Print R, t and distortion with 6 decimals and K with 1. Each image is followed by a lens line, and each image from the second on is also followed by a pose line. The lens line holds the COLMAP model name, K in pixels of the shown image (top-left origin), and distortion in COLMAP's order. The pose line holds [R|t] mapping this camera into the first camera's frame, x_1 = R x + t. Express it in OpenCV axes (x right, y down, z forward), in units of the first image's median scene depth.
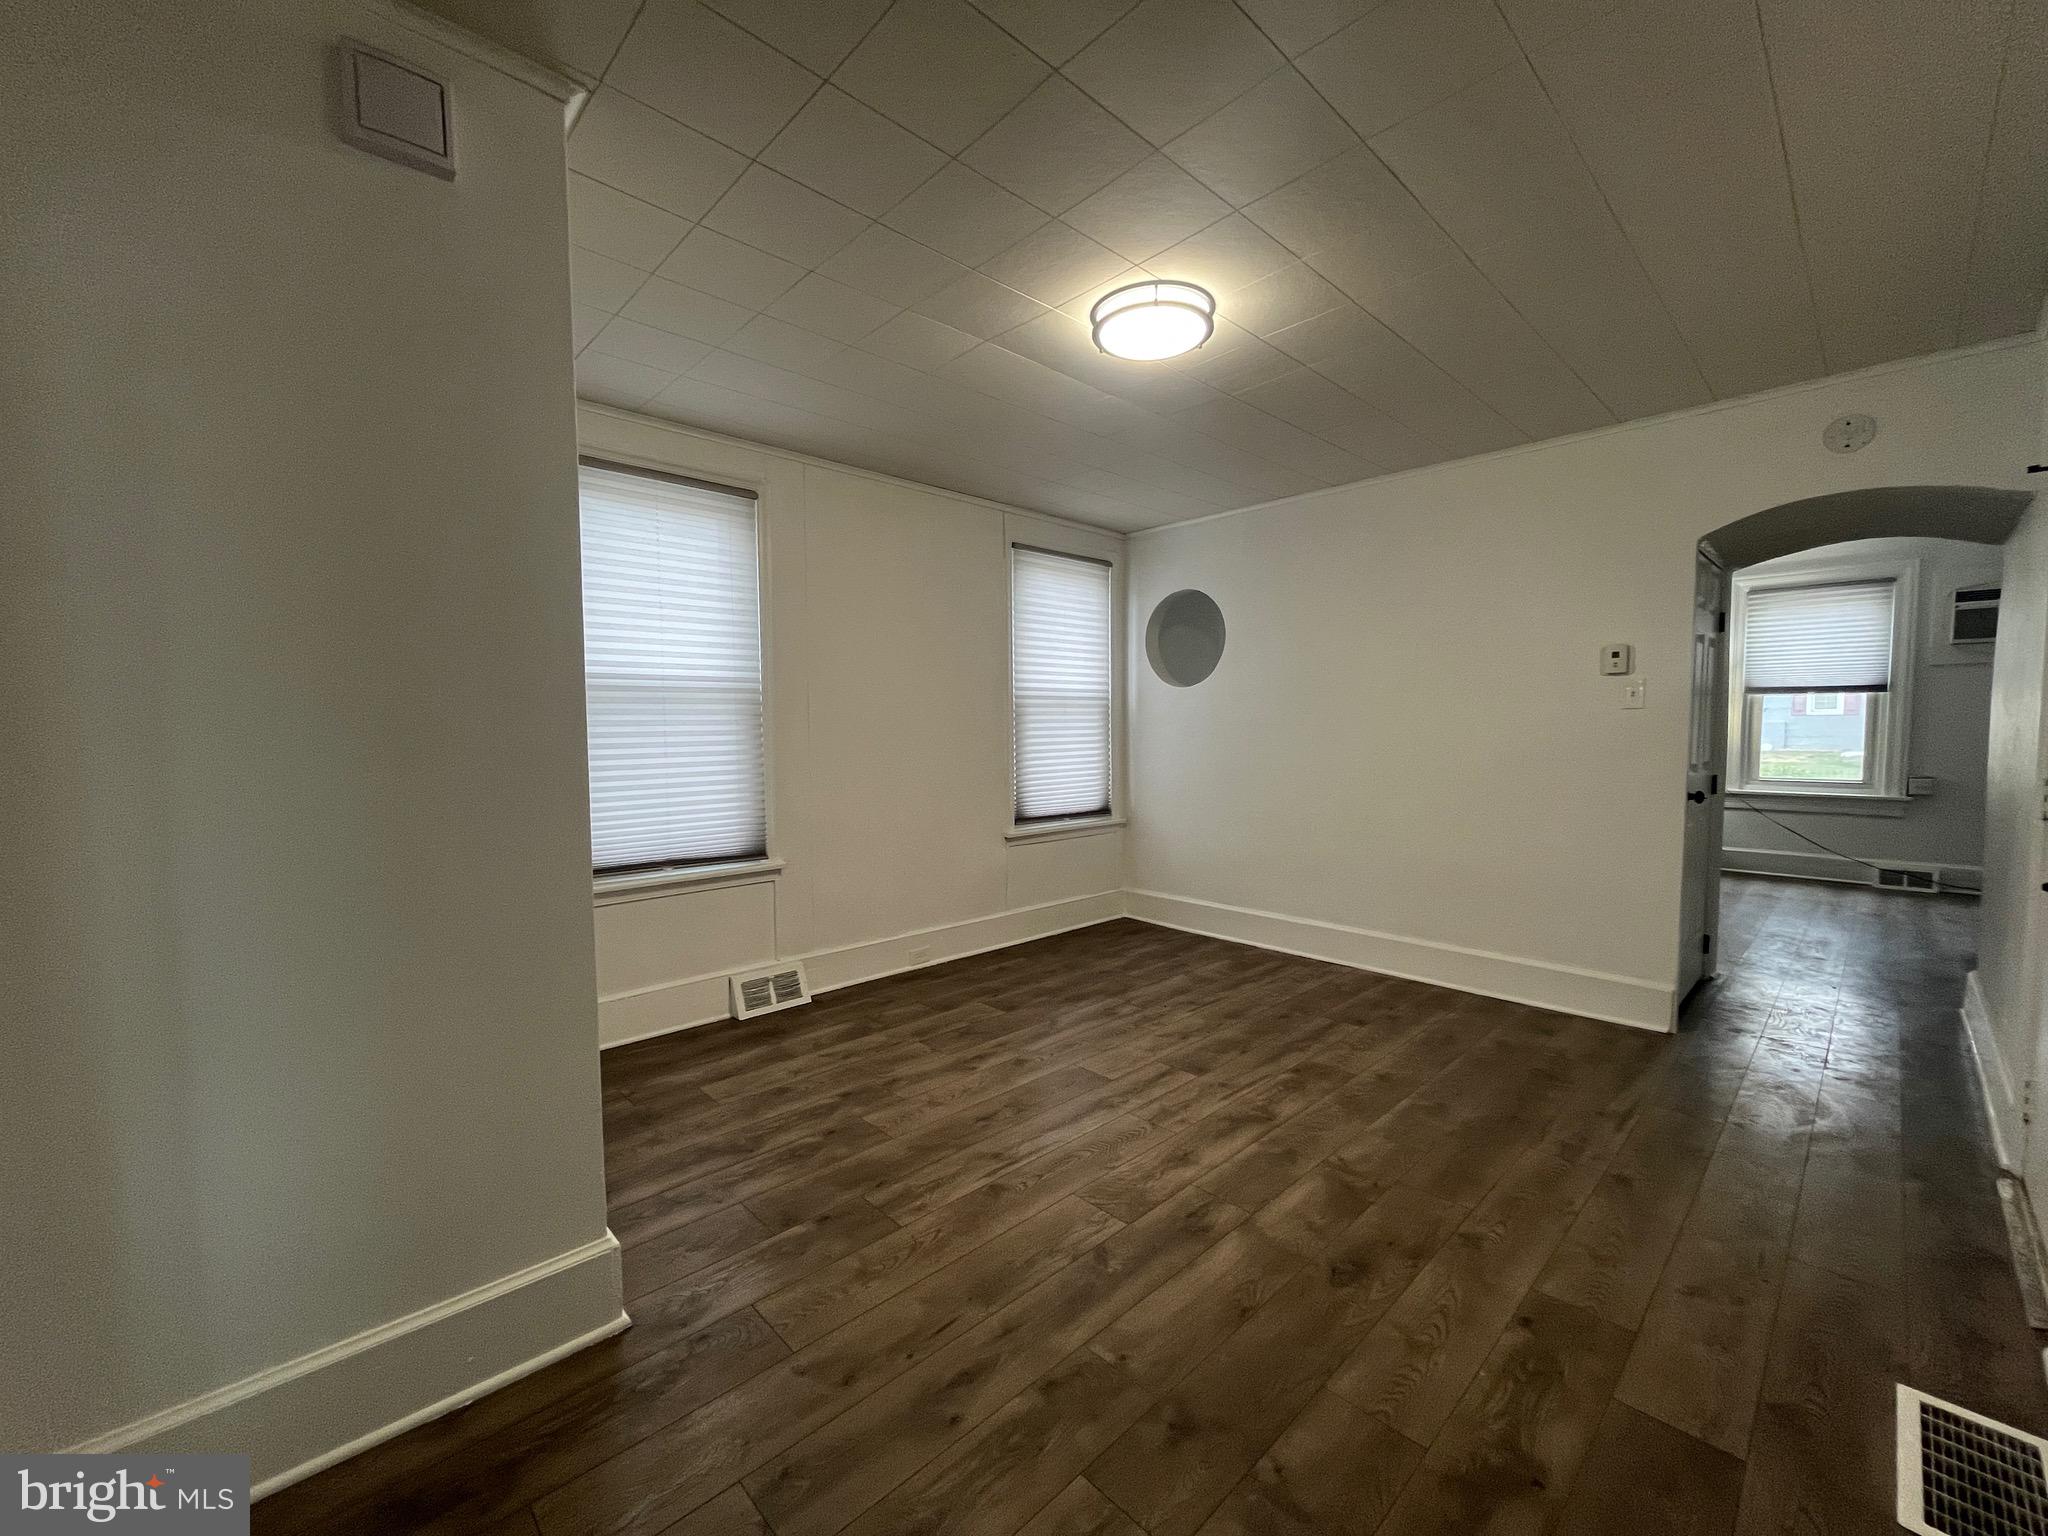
lens RADIAL K [[823.2, 0, 1028.0], [0, 823.2, 769.6], [0, 0, 1]] dist [-0.001274, -0.000833]
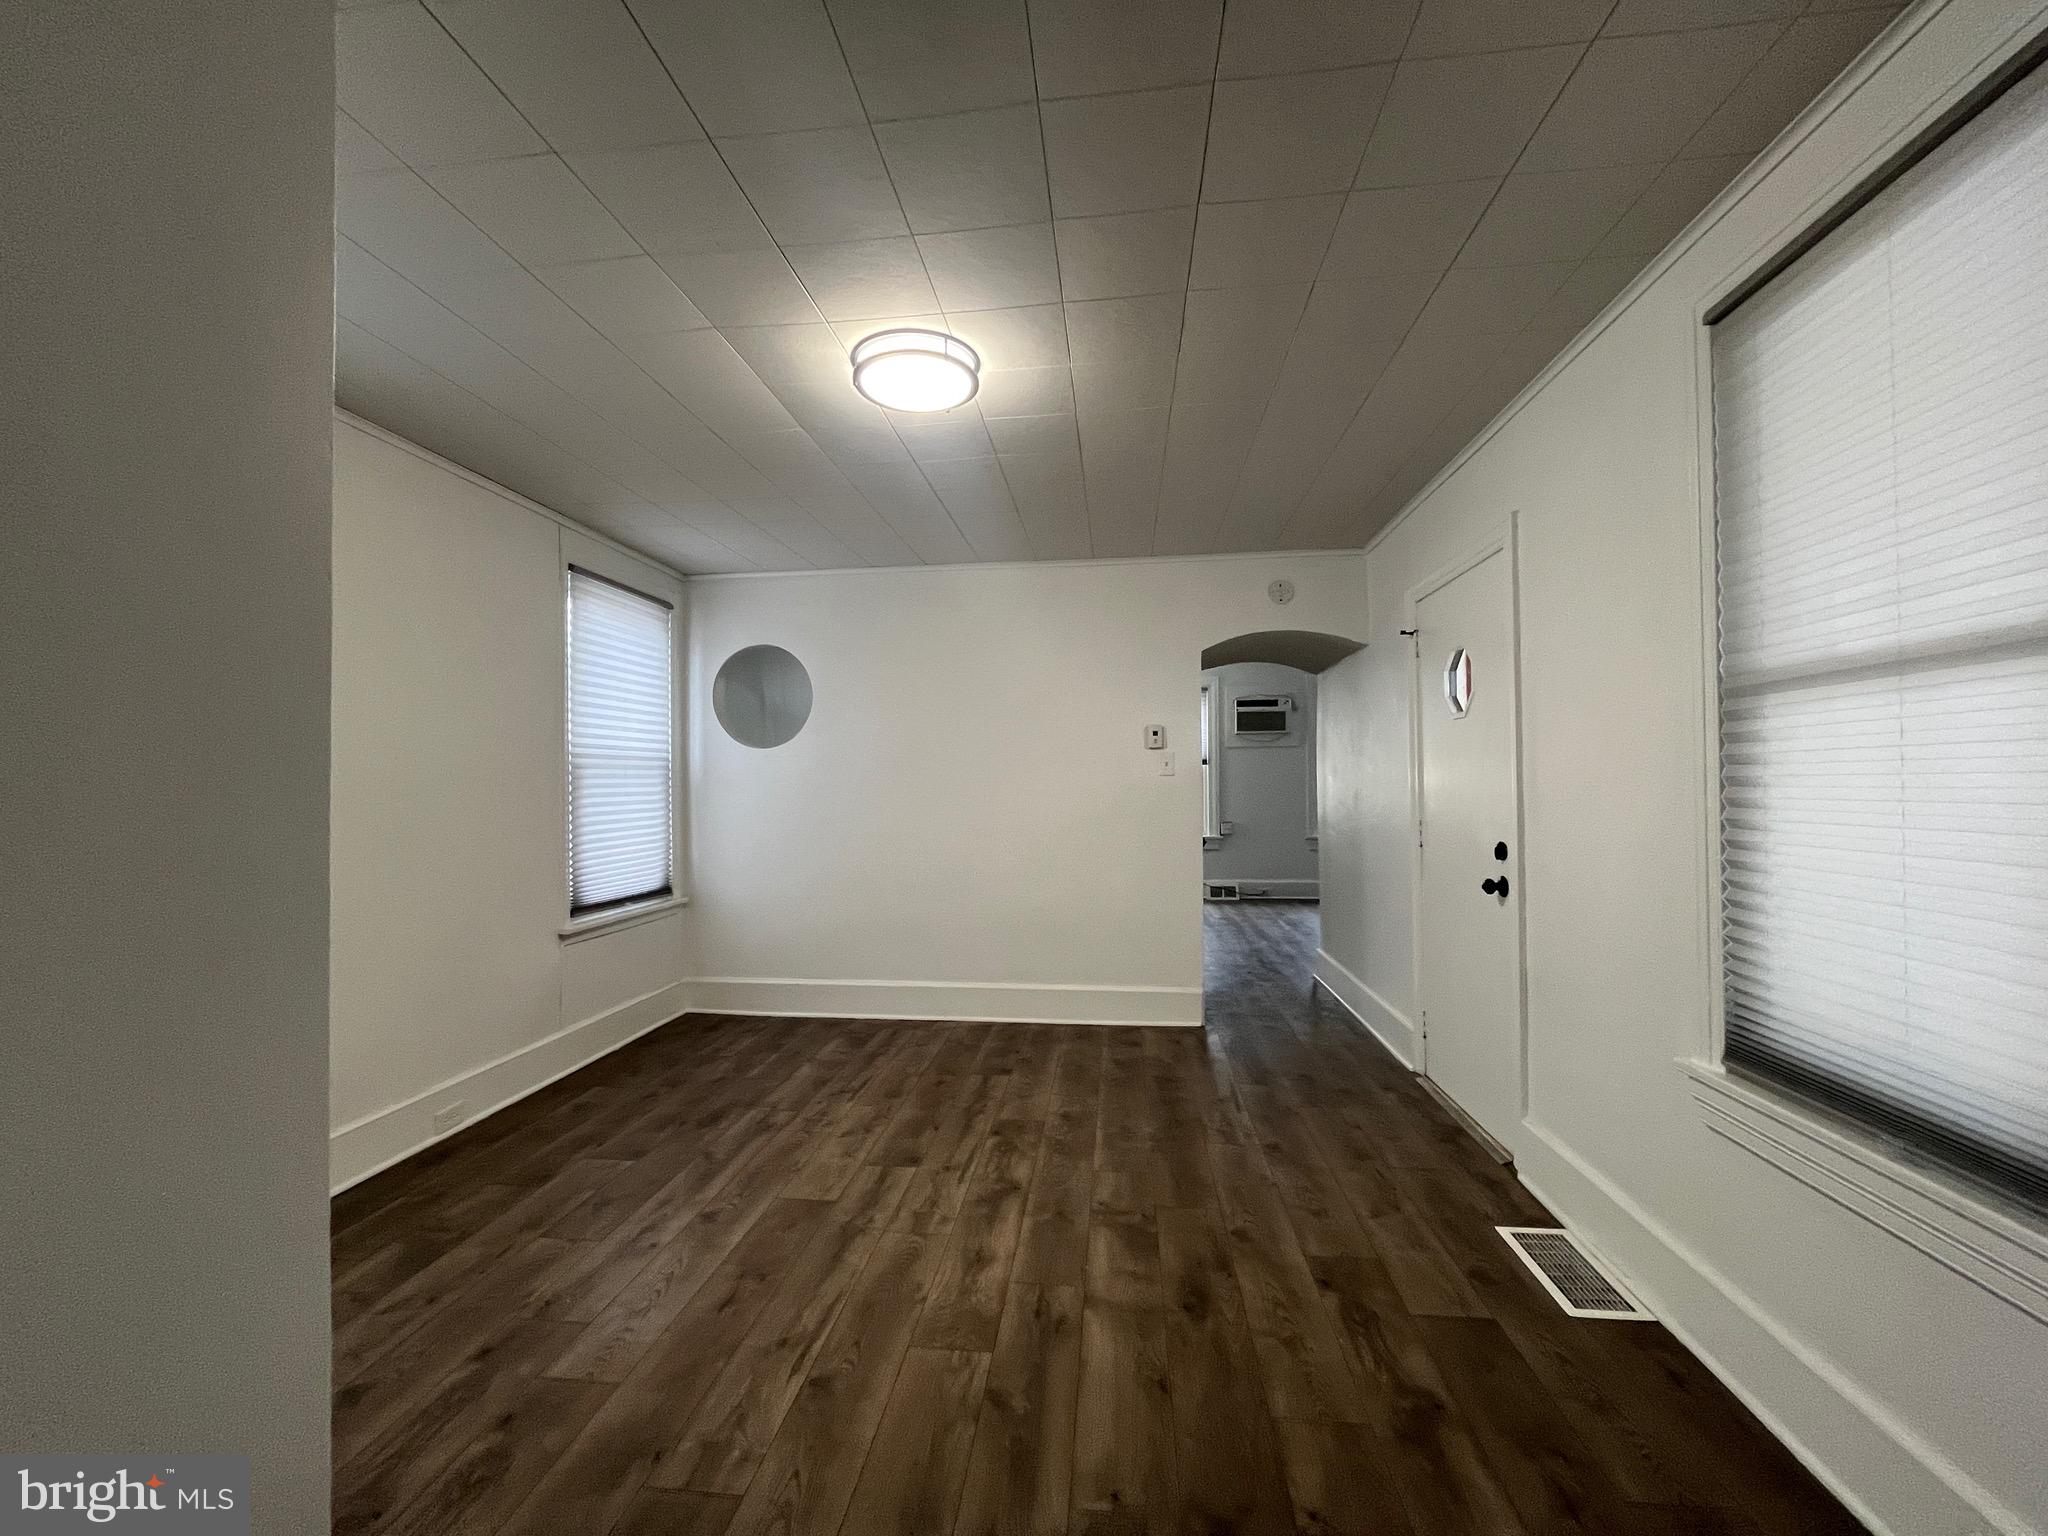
lens RADIAL K [[823.2, 0, 1025.1], [0, 823.2, 770.3], [0, 0, 1]] dist [-0.001274, -0.000833]
pose [[0.767693, 0.010590, 0.640730, -0.321405], [0.038034, 0.997348, -0.062055, -0.013247], [-0.639688, 0.072009, 0.765254, 0.190818]]
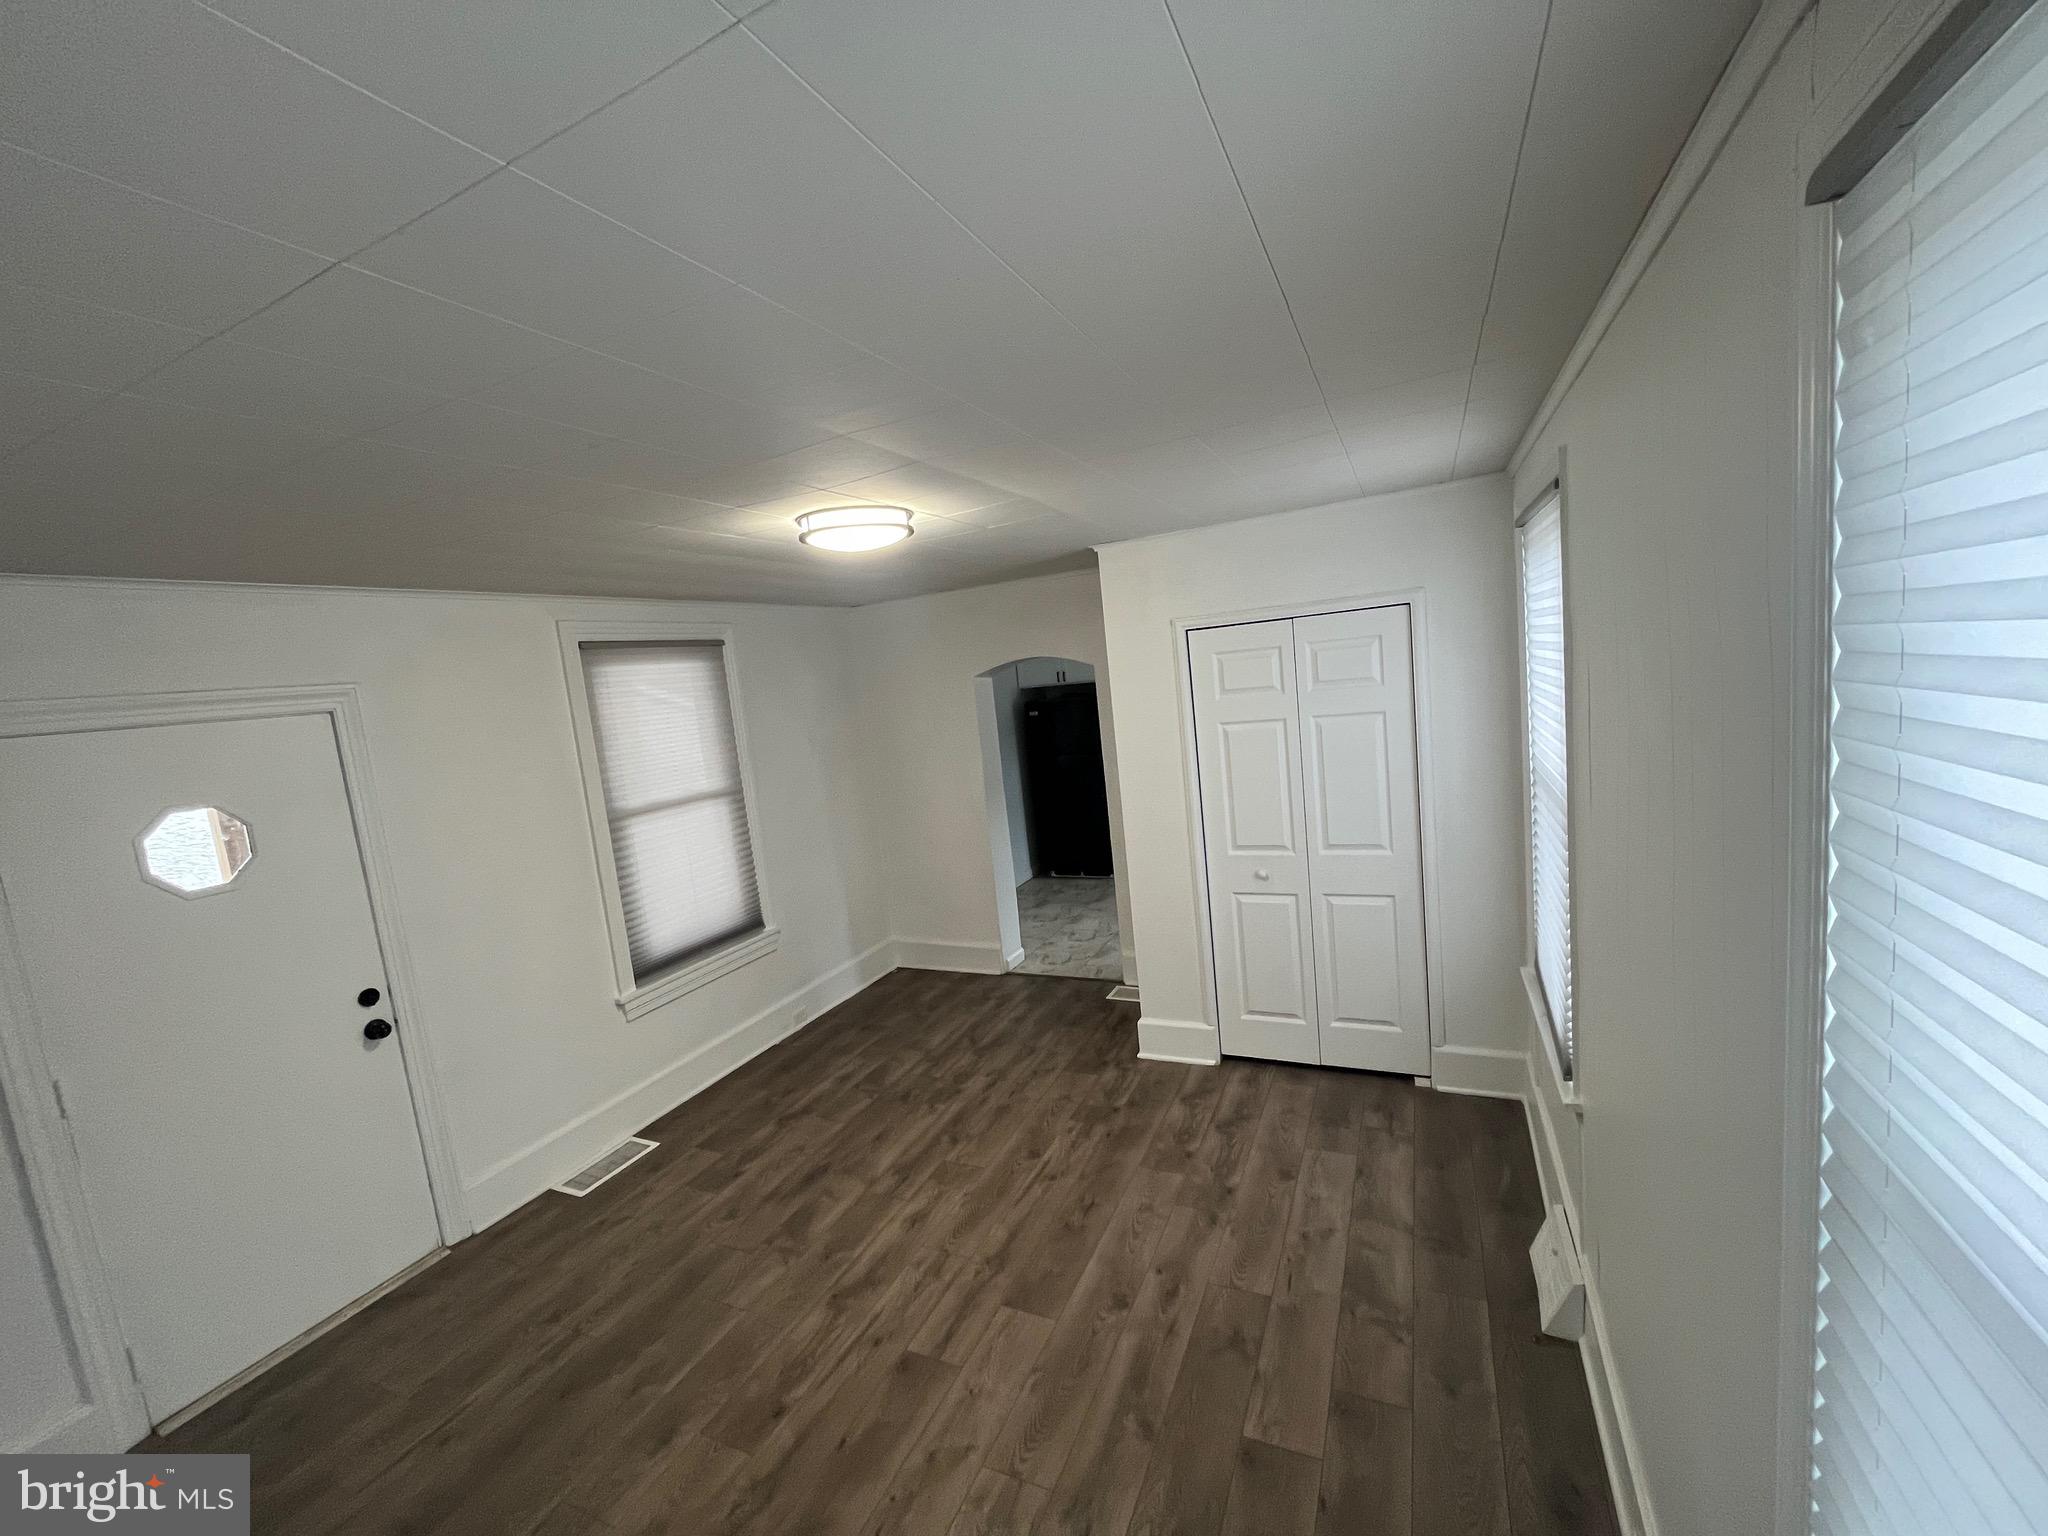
lens RADIAL K [[823.2, 0, 1028.0], [0, 823.2, 774.0], [0, 0, 1]] dist [-0.001274, -0.000833]
pose [[-0.926097, 0.144602, -0.348476, 0.318513], [0.088153, 0.981004, 0.172800, -0.345753], [0.366843, 0.129310, -0.921252, 1.849763]]
